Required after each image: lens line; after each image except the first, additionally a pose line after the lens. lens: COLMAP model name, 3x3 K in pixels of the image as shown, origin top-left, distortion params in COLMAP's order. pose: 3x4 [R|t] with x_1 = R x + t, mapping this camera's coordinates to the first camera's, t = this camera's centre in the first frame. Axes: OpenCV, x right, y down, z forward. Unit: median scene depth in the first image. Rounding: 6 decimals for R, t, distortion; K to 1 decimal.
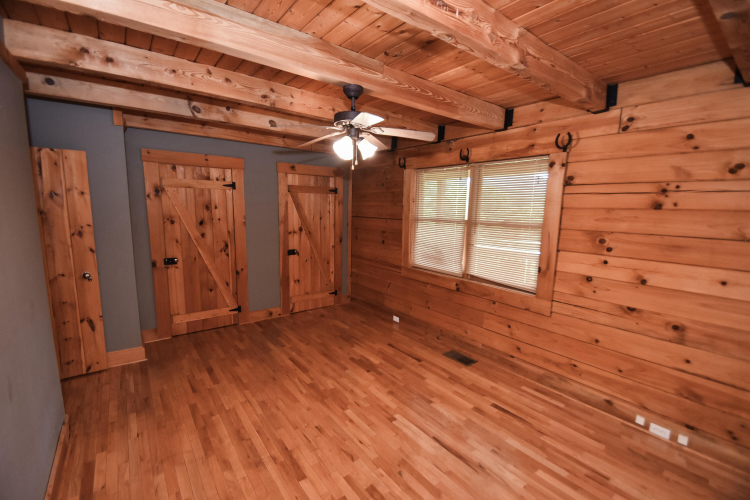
lens RADIAL K [[331.9, 0, 366.6], [0, 331.9, 262.7], [0, 0, 1]] dist [-0.001069, -0.000243]
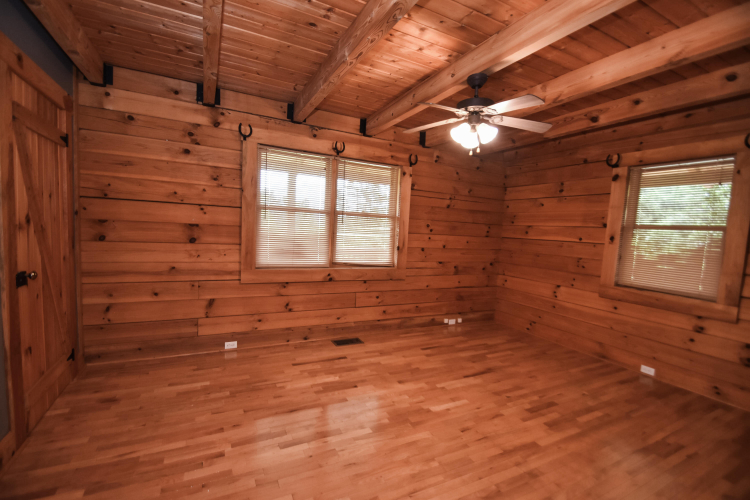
lens RADIAL K [[334.7, 0, 372.3], [0, 334.7, 259.1], [0, 0, 1]] dist [0.013056, -0.018606]
pose [[0.160608, -0.103067, 0.981622, -0.815639], [0.117305, 0.989477, 0.084699, -0.059700], [-0.980023, 0.101546, 0.171008, 0.810886]]
